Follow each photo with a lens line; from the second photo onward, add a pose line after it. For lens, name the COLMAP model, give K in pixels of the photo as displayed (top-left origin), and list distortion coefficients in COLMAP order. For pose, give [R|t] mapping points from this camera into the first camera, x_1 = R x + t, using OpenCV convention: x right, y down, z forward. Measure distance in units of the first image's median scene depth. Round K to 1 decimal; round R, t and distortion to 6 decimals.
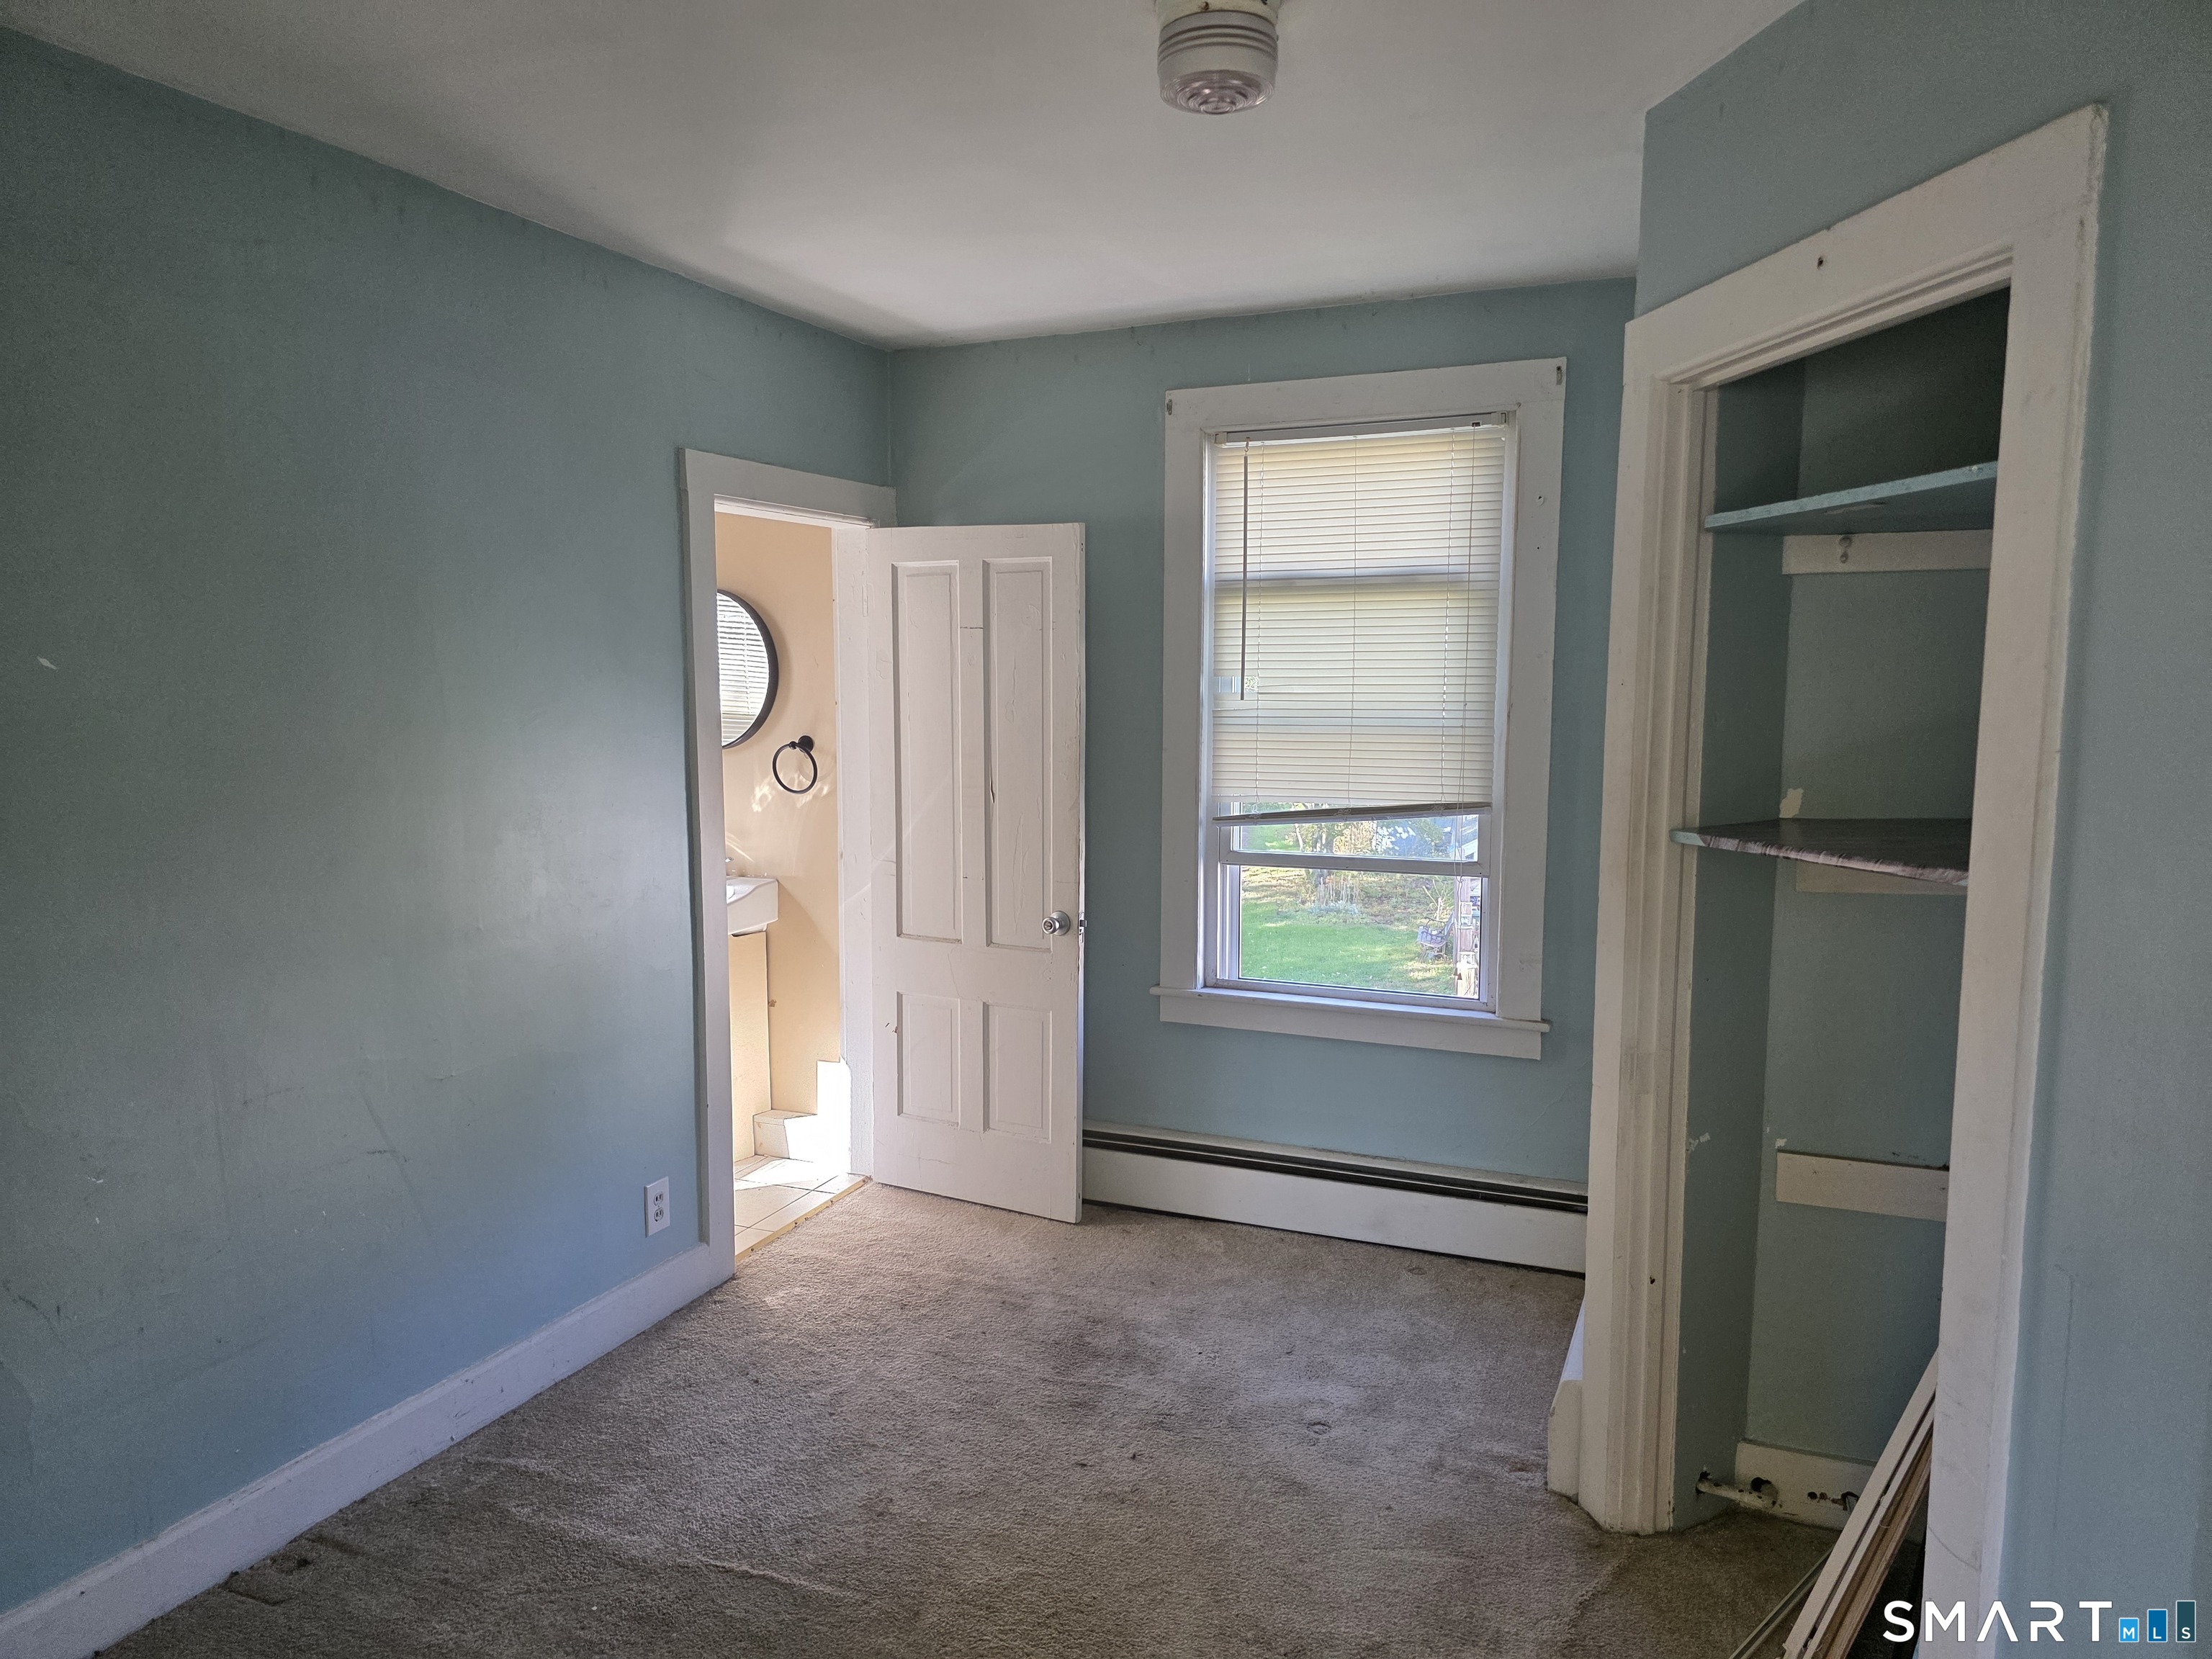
lens RADIAL K [[1484.0, 0, 1108.6], [0, 1484.0, 846.3], [0, 0, 1]] dist [0.036616, -0.023829]
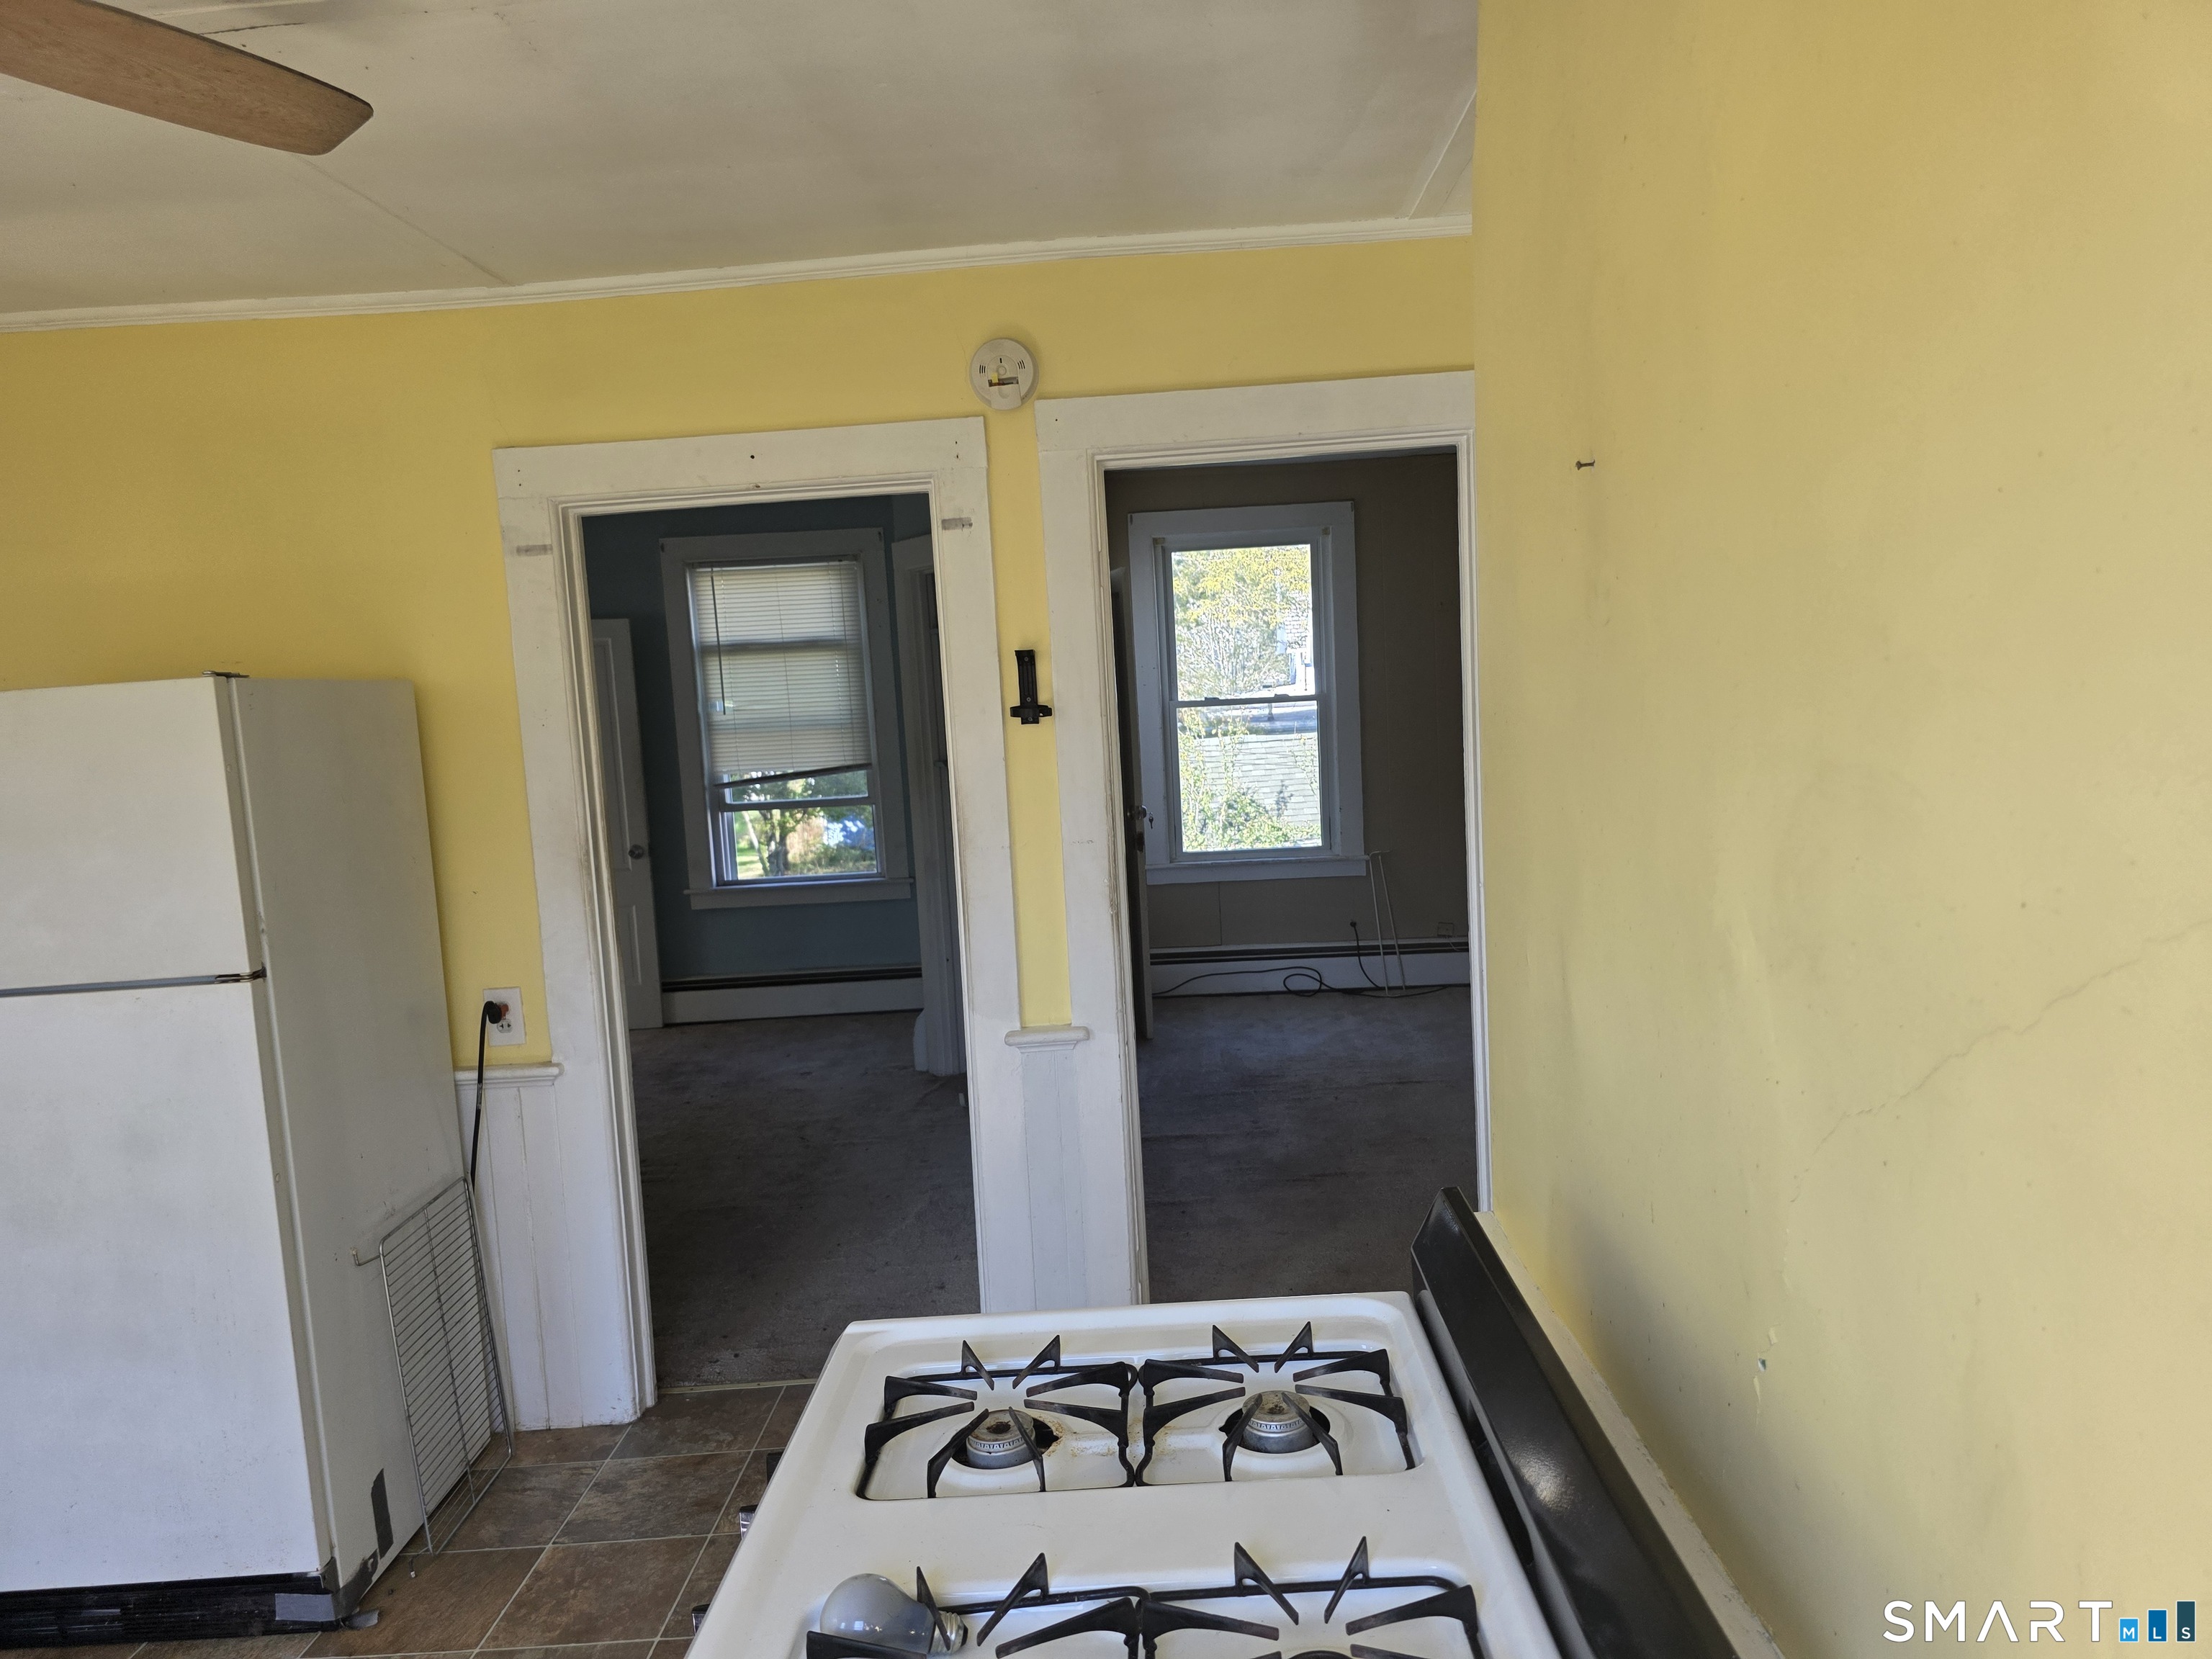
lens RADIAL K [[1484.0, 0, 1129.8], [0, 1484.0, 834.4], [0, 0, 1]] dist [0.036616, -0.023829]
pose [[0.925213, -0.093938, 0.367636, -0.125274], [0.097100, 0.995225, 0.009931, 0.069614], [-0.366813, 0.026509, 0.929917, -0.796050]]
